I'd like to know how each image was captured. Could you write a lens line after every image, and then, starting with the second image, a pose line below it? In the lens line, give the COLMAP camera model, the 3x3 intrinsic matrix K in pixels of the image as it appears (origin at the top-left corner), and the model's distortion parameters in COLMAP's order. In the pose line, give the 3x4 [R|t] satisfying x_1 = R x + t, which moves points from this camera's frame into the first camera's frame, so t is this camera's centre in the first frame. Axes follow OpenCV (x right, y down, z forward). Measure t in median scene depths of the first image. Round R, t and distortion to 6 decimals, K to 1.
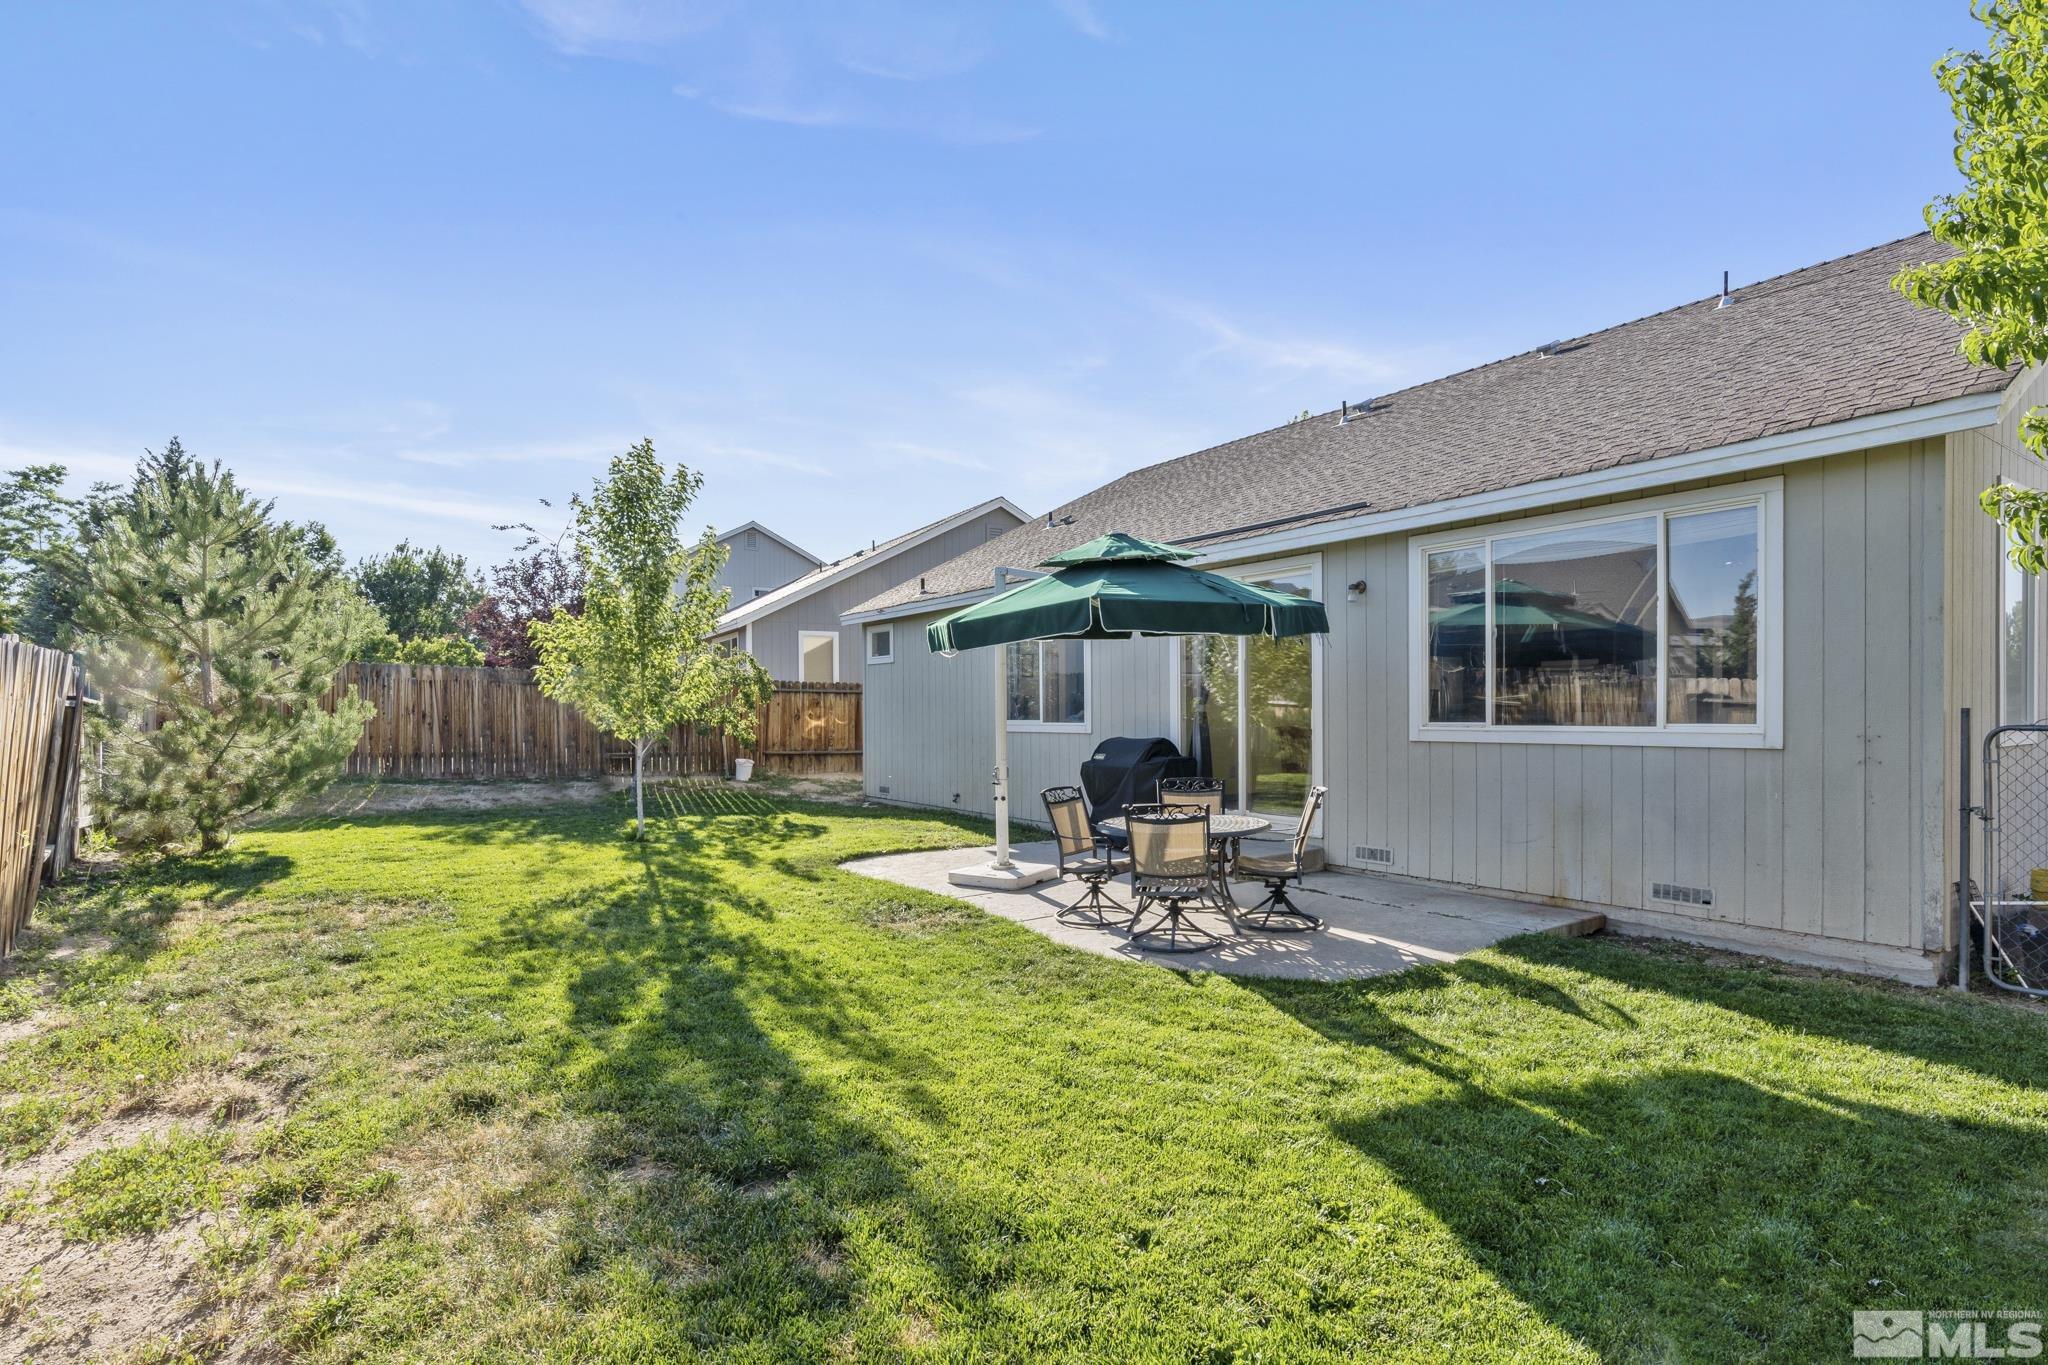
lens RADIAL K [[994.0, 0, 1003.5], [0, 994.0, 698.0], [0, 0, 1]] dist [0.002911, -0.001243]
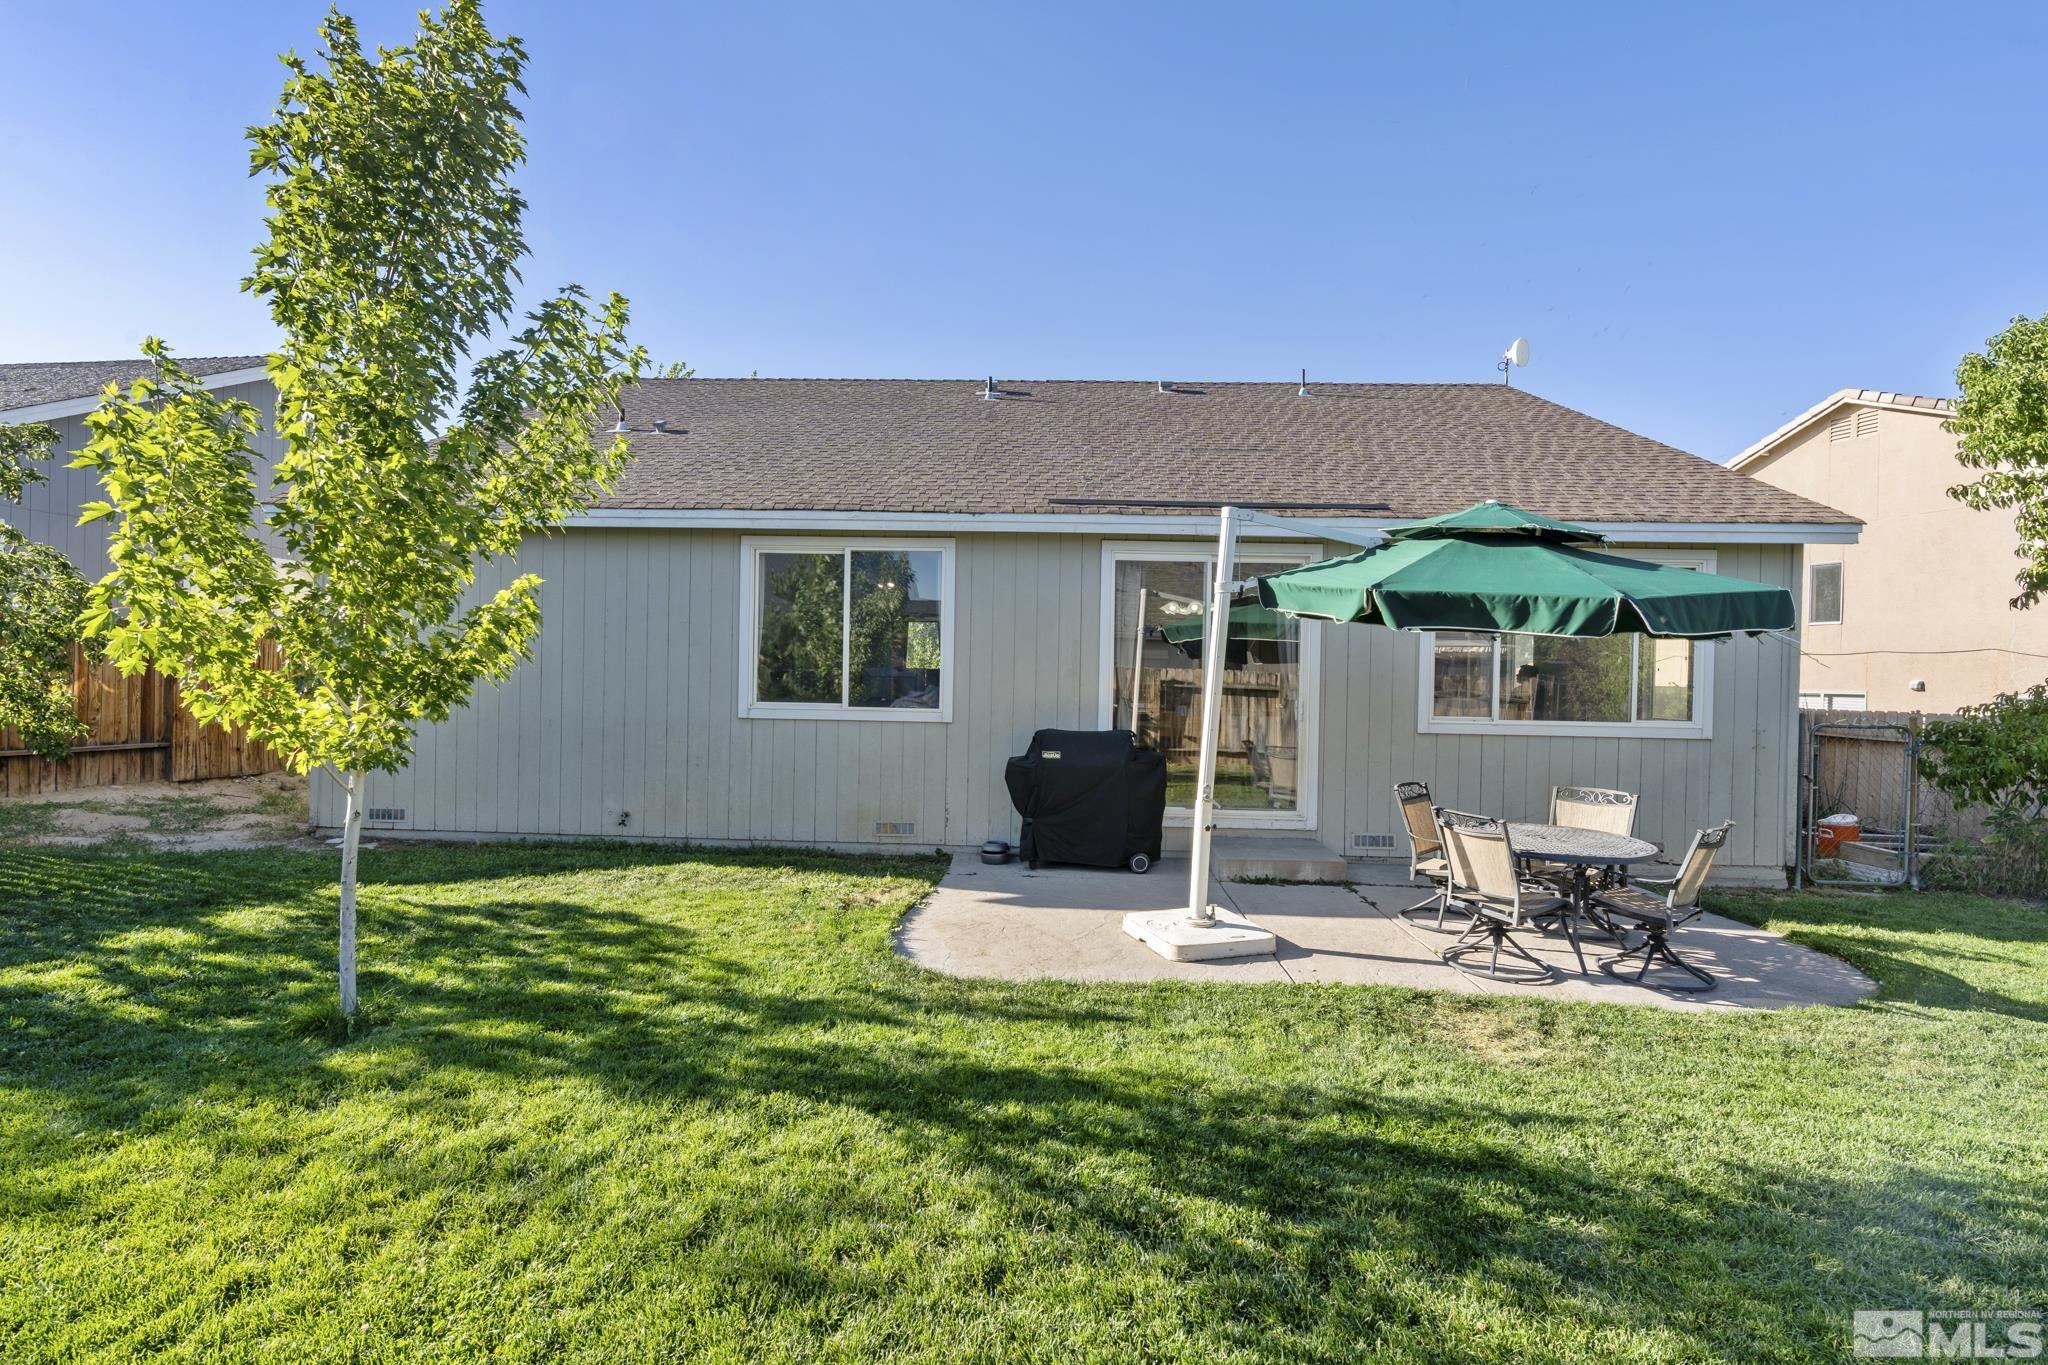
lens RADIAL K [[866.3, 0, 1023.3], [0, 866.3, 691.6], [0, 0, 1]] dist [-0.004779, -0.000152]
pose [[0.581964, 0.021960, 0.812918, -0.518451], [-0.037676, 0.999290, -0.000023, 0.011866], [-0.812341, -0.030614, 0.582379, 0.680295]]
